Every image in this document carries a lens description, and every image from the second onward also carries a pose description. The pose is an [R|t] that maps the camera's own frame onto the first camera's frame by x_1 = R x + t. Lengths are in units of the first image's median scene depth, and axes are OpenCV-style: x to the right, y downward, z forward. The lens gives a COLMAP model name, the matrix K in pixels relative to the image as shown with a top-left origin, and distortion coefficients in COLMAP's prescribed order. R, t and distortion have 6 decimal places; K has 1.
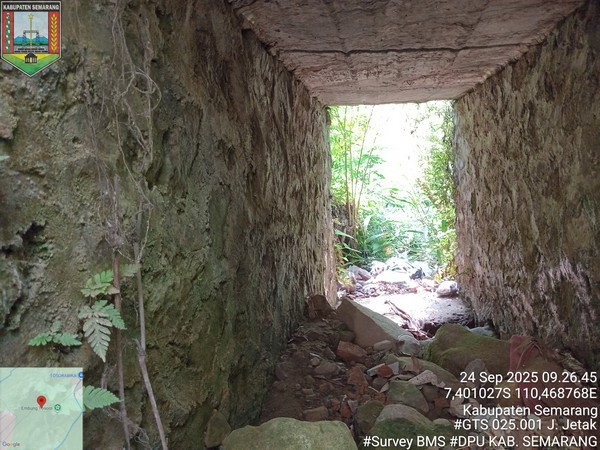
lens RADIAL K [[450.3, 0, 300.0], [0, 450.3, 225.0], [0, 0, 1]] dist [0.059612, -0.127676]
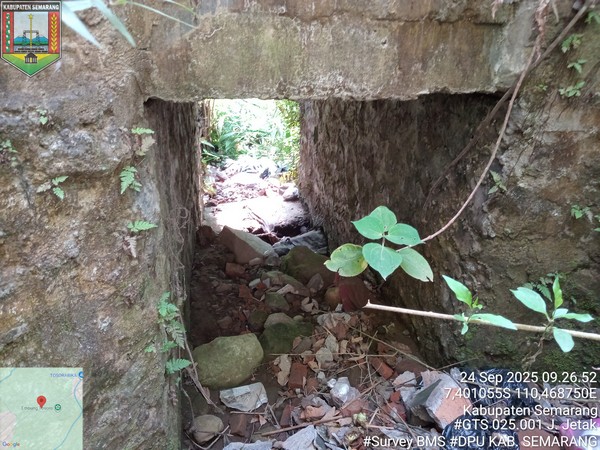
lens RADIAL K [[450.3, 0, 300.0], [0, 450.3, 225.0], [0, 0, 1]] dist [0.059612, -0.127676]
pose [[0.935419, -0.050364, 0.349934, -0.112993], [-0.058734, 0.953909, 0.294294, -0.174328], [-0.348627, -0.295841, 0.889346, -0.184367]]
